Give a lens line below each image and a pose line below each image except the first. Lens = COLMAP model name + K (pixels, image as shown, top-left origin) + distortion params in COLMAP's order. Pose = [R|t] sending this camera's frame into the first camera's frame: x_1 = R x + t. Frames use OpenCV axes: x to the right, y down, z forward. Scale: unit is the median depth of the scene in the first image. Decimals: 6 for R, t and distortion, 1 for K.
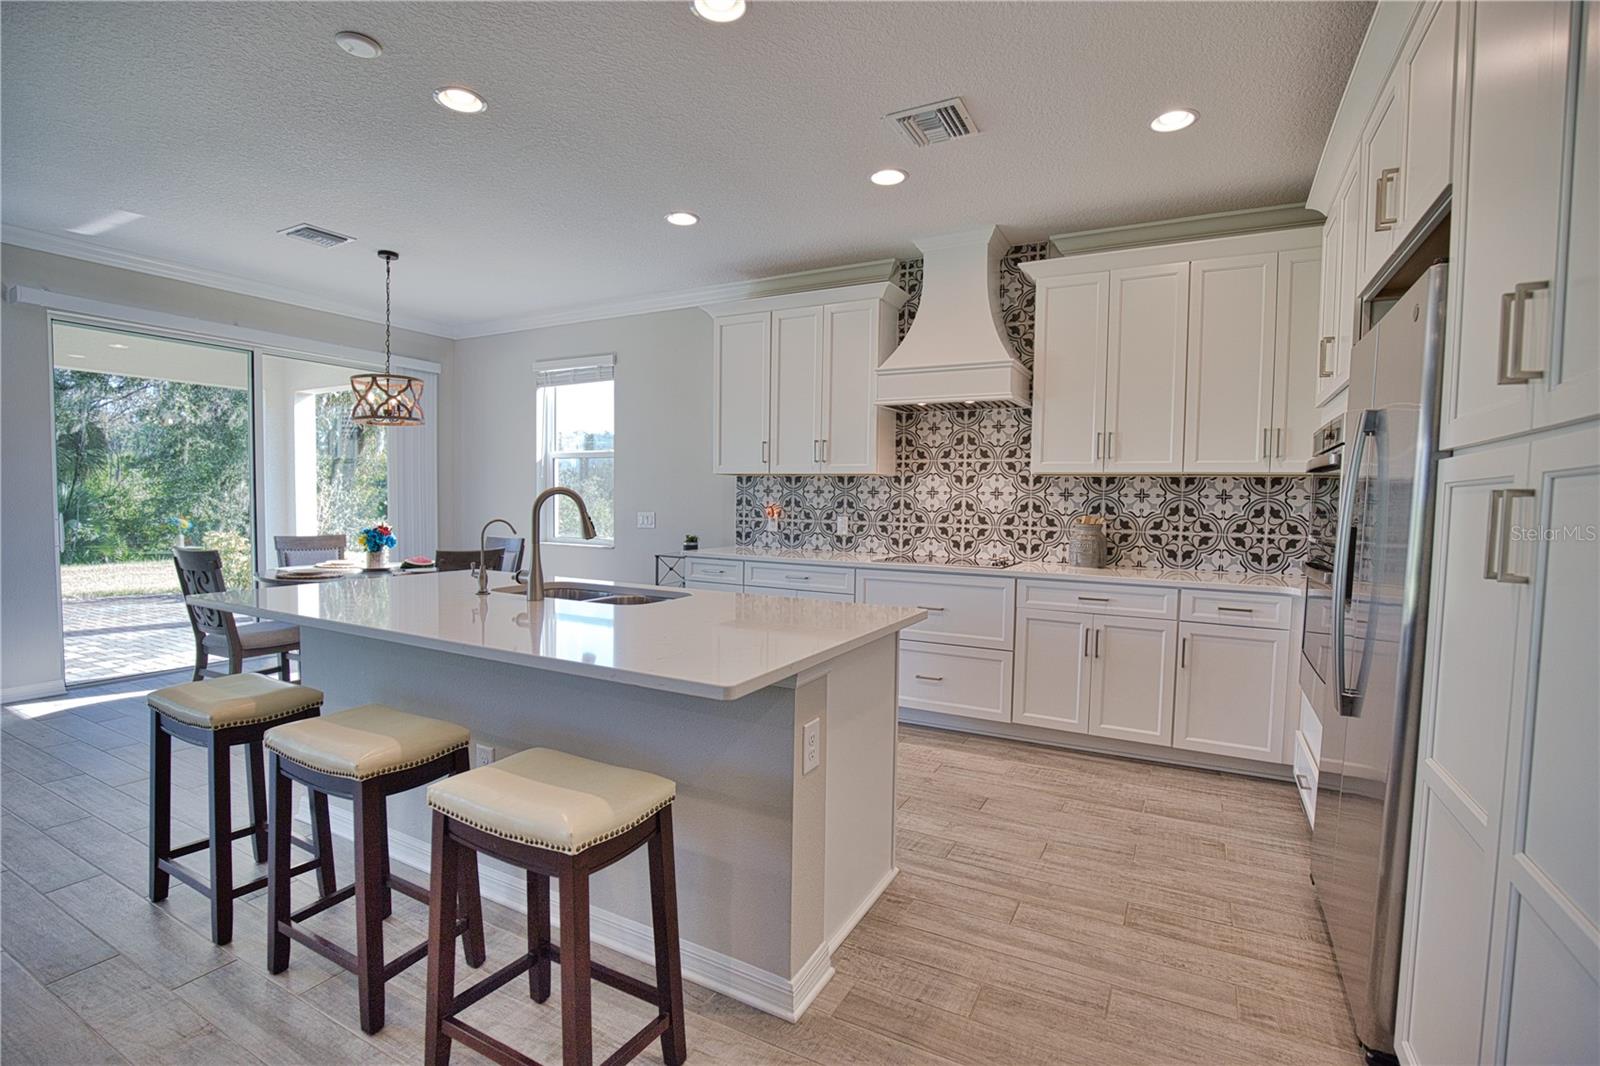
lens RADIAL K [[753.5, 0, 798.3], [0, 753.5, 543.3], [0, 0, 1]] dist [-0.011927, 0.000071]
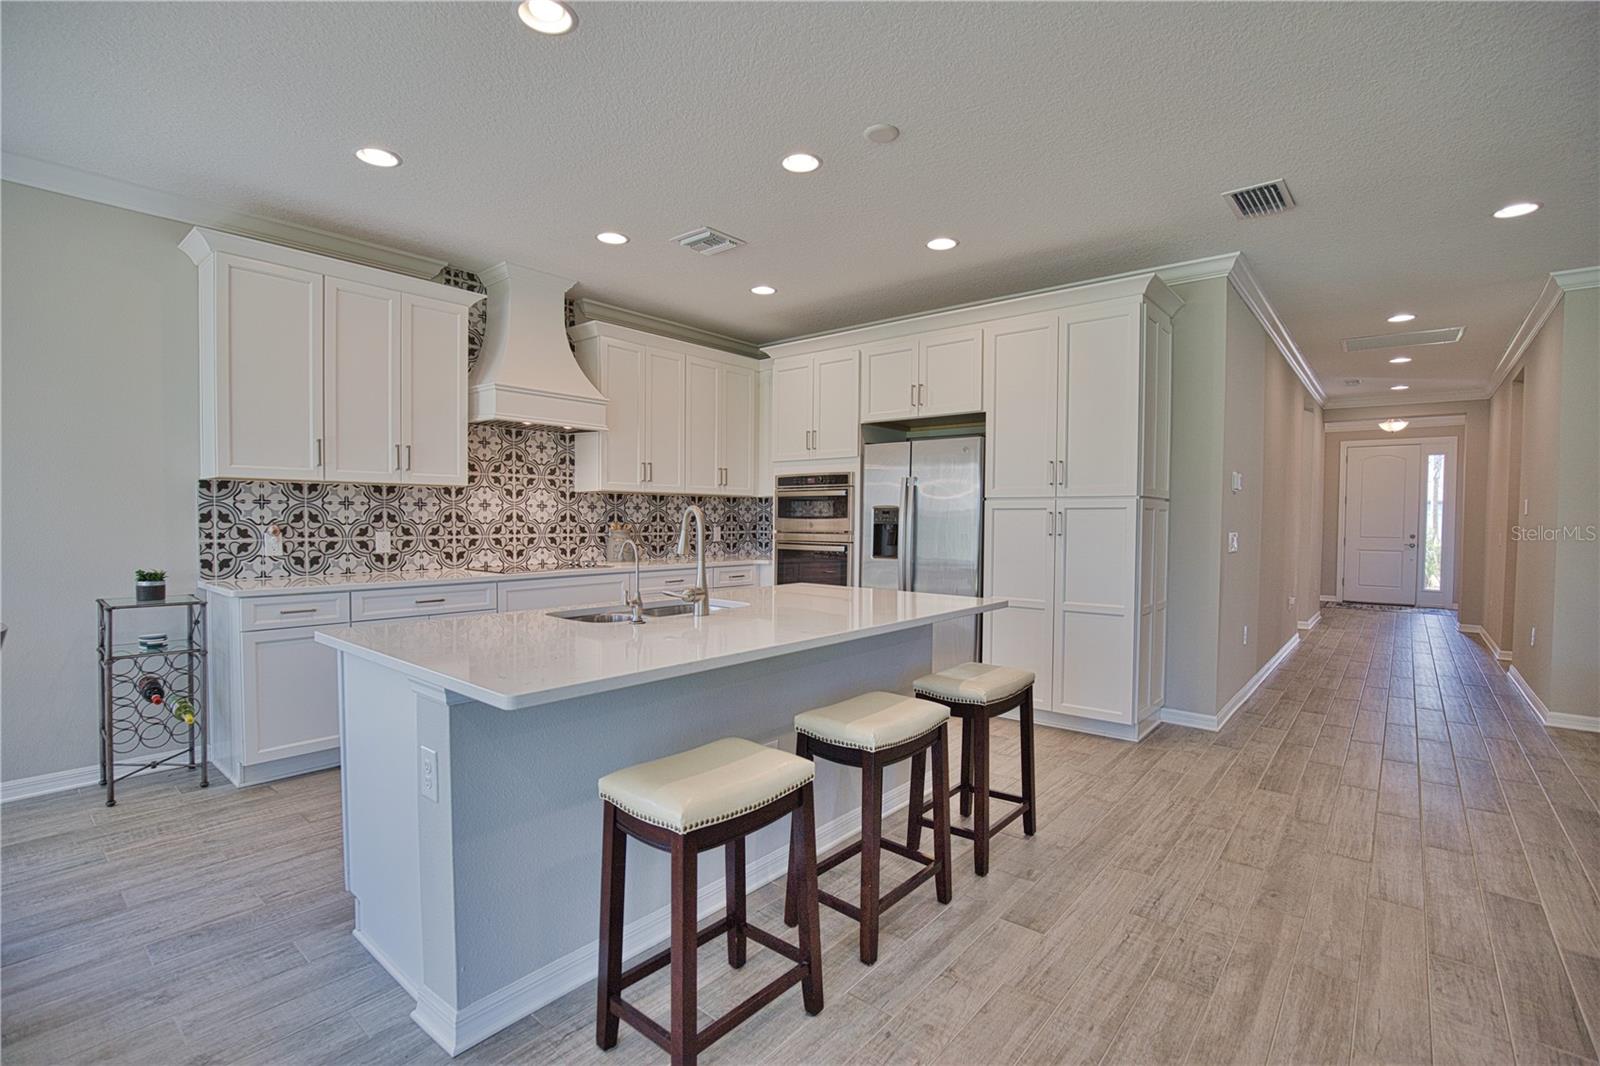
lens RADIAL K [[731.2, 0, 807.8], [0, 731.2, 540.6], [0, 0, 1]] dist [-0.036929, 0.007396]
pose [[0.192715, -0.048397, 0.980061, -0.696927], [0.052045, 0.997881, 0.039044, -0.033970], [-0.979874, 0.043483, 0.194825, 0.372353]]
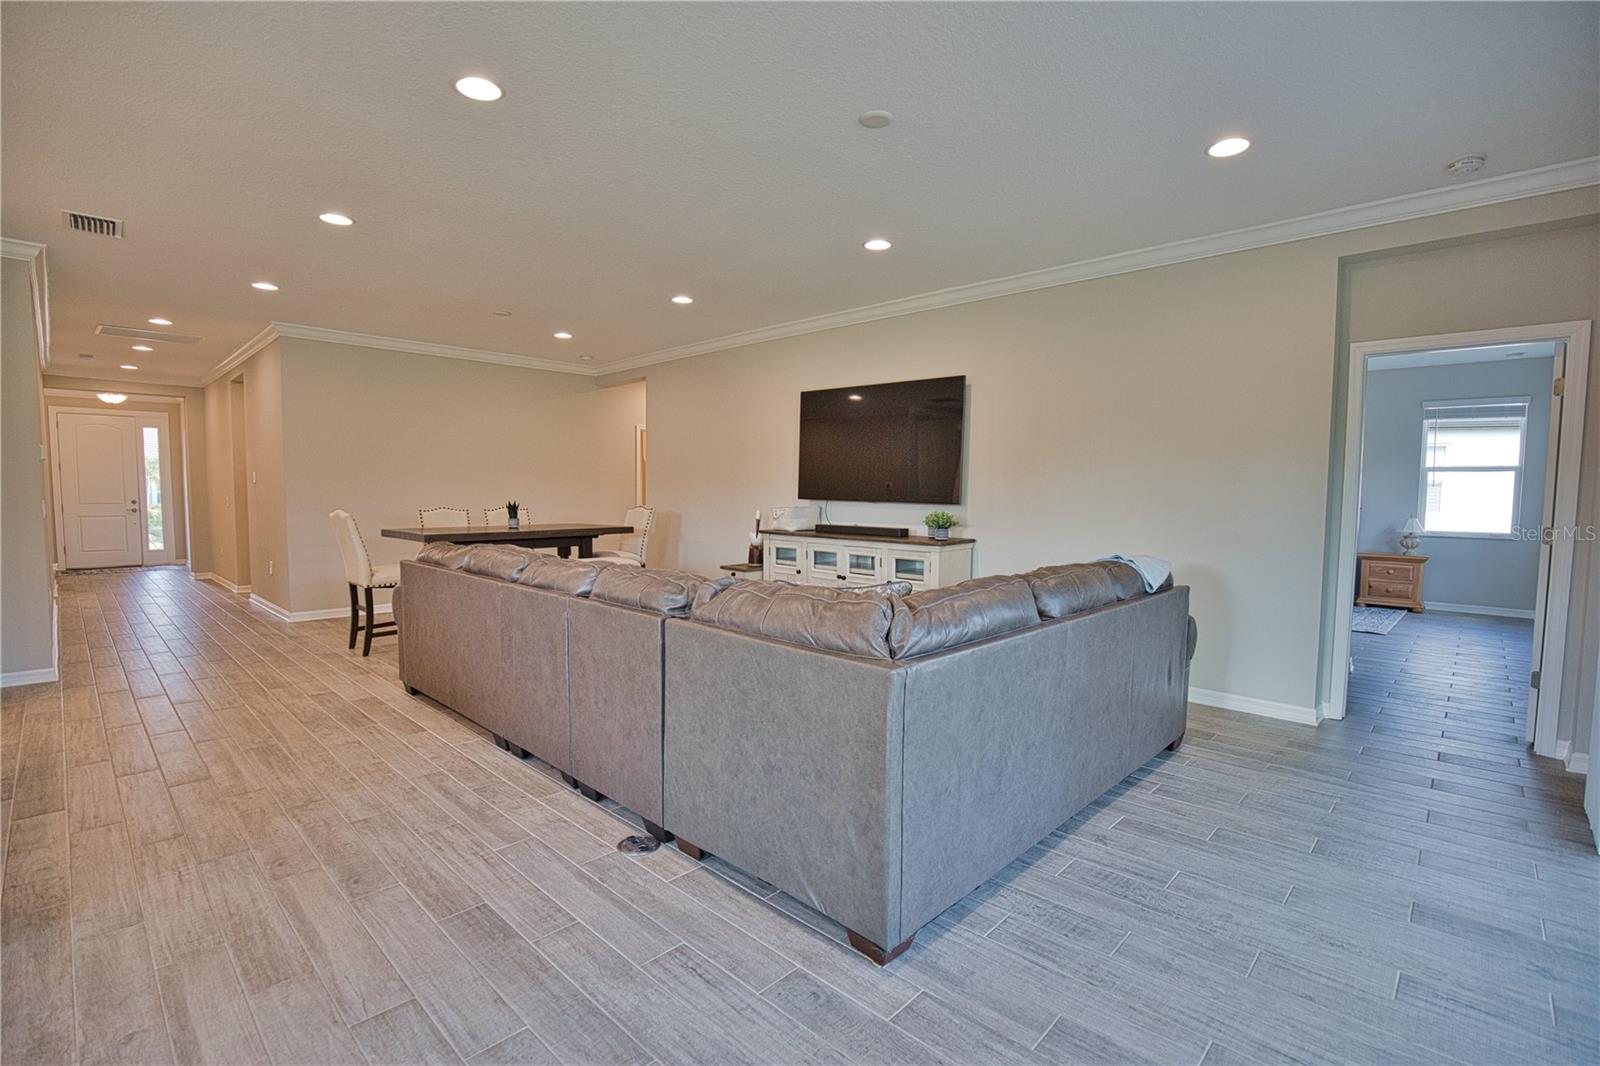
lens RADIAL K [[731.2, 0, 807.8], [0, 731.2, 540.6], [0, 0, 1]] dist [-0.036929, 0.007396]
pose [[-0.966801, -0.041874, 0.252077, -0.958084], [-0.010076, 0.991962, 0.126133, -0.058005], [-0.255332, 0.119405, -0.959452, 0.698554]]
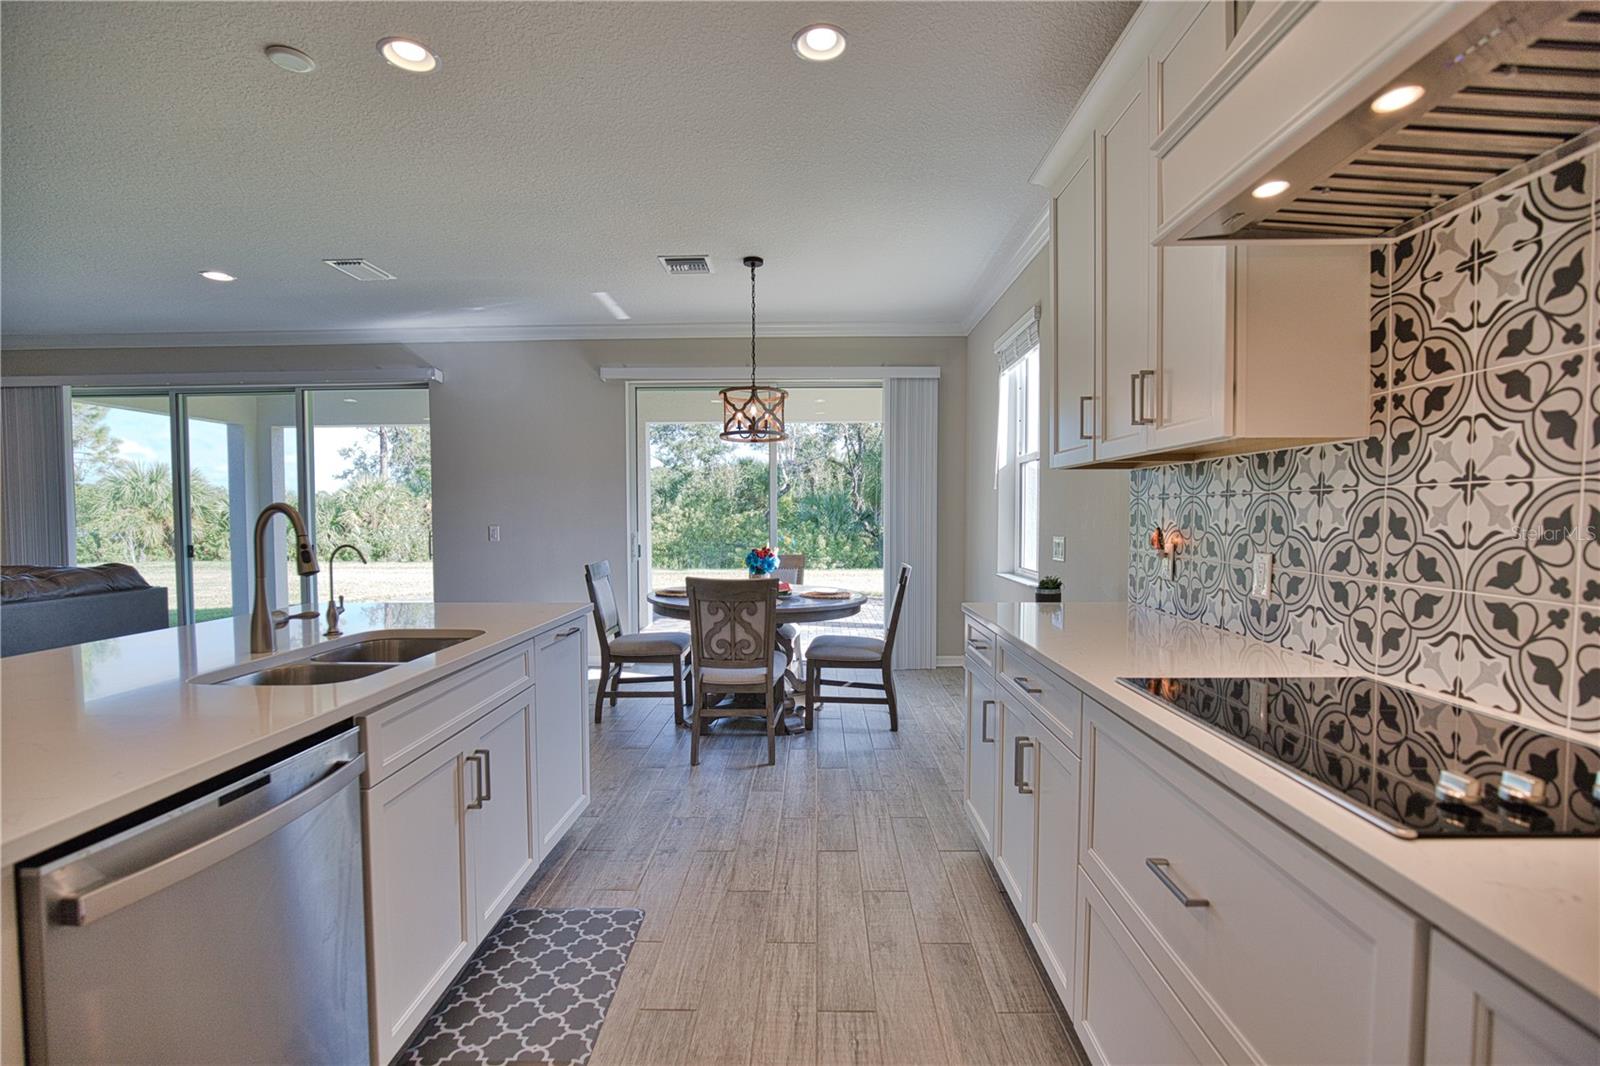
lens RADIAL K [[731.2, 0, 807.8], [0, 731.2, 540.6], [0, 0, 1]] dist [-0.036929, 0.007396]
pose [[0.468517, 0.016240, -0.883305, 0.297620], [-0.039305, 0.999224, -0.002476, -0.033173], [0.882580, 0.035879, 0.468792, 0.634300]]
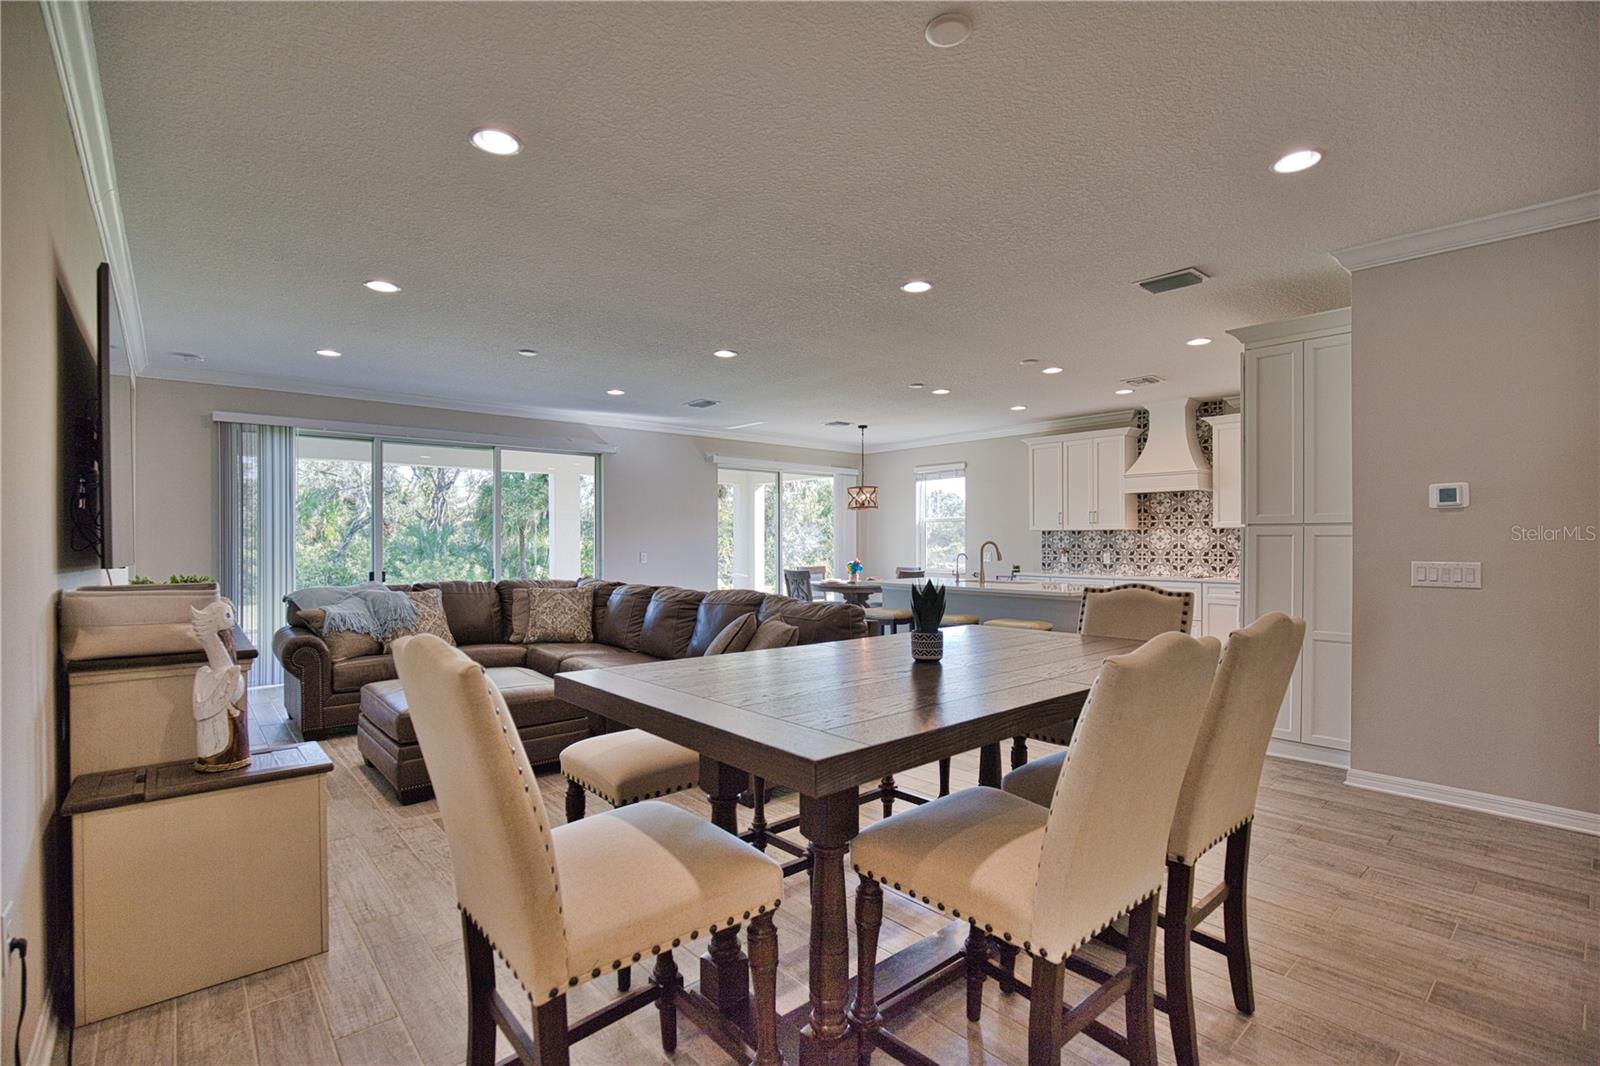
lens RADIAL K [[753.5, 0, 798.3], [0, 753.5, 543.3], [0, 0, 1]] dist [-0.011927, 0.000071]
pose [[0.939151, -0.017576, -0.343053, -0.015668], [-0.003027, 0.998228, -0.059432, 0.050521], [0.343490, 0.056854, 0.937434, -0.940983]]
